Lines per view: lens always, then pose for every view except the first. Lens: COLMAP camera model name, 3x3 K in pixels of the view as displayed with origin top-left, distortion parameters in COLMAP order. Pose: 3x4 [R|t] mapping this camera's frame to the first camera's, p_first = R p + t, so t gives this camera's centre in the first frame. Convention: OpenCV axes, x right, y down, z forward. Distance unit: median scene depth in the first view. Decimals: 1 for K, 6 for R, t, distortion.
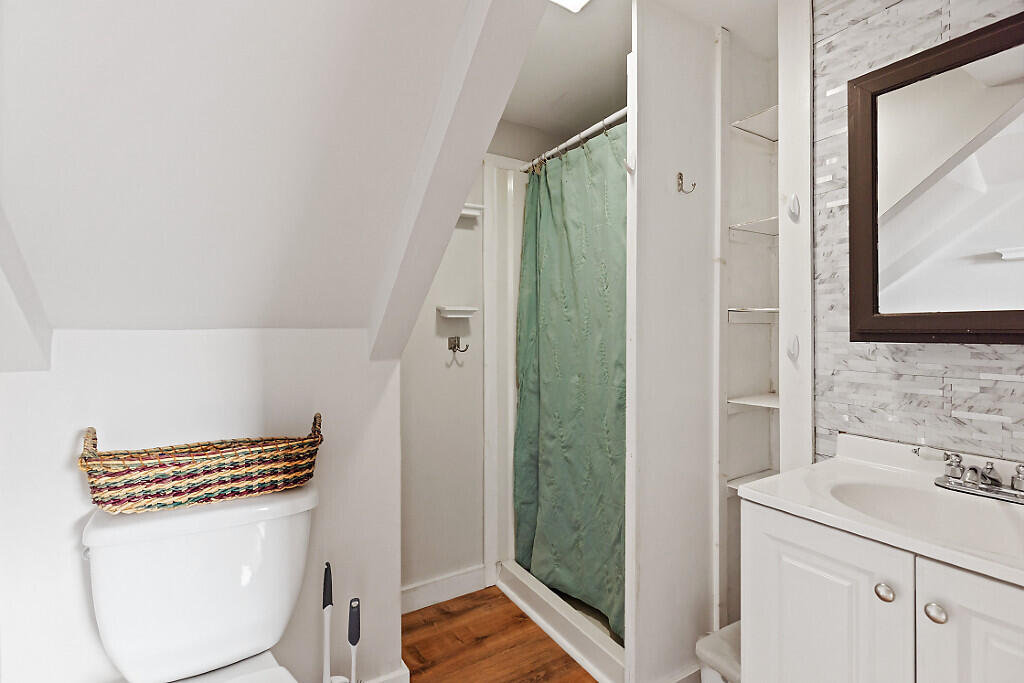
lens RADIAL K [[468.5, 0, 512.3], [0, 468.5, 328.4], [0, 0, 1]] dist [-0.000408, -0.001473]
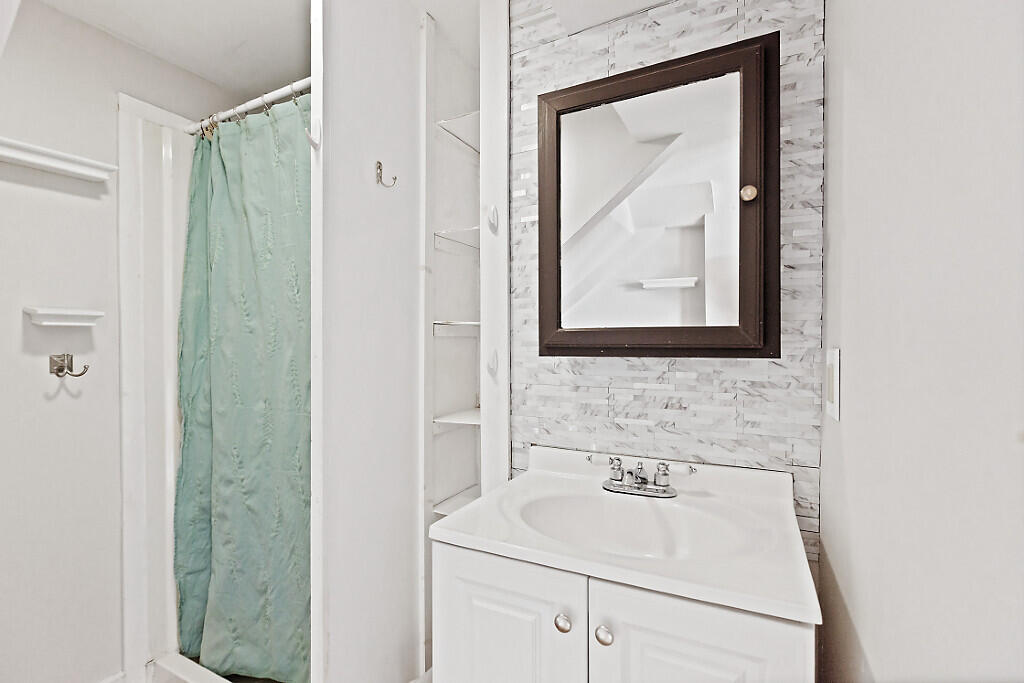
lens RADIAL K [[468.5, 0, 511.0], [0, 468.5, 343.6], [0, 0, 1]] dist [-0.000408, -0.001473]
pose [[0.855532, 0.000224, 0.517750, 0.114066], [-0.002019, 0.999994, 0.002902, -0.000760], [-0.517746, -0.003528, 0.855527, 0.130251]]
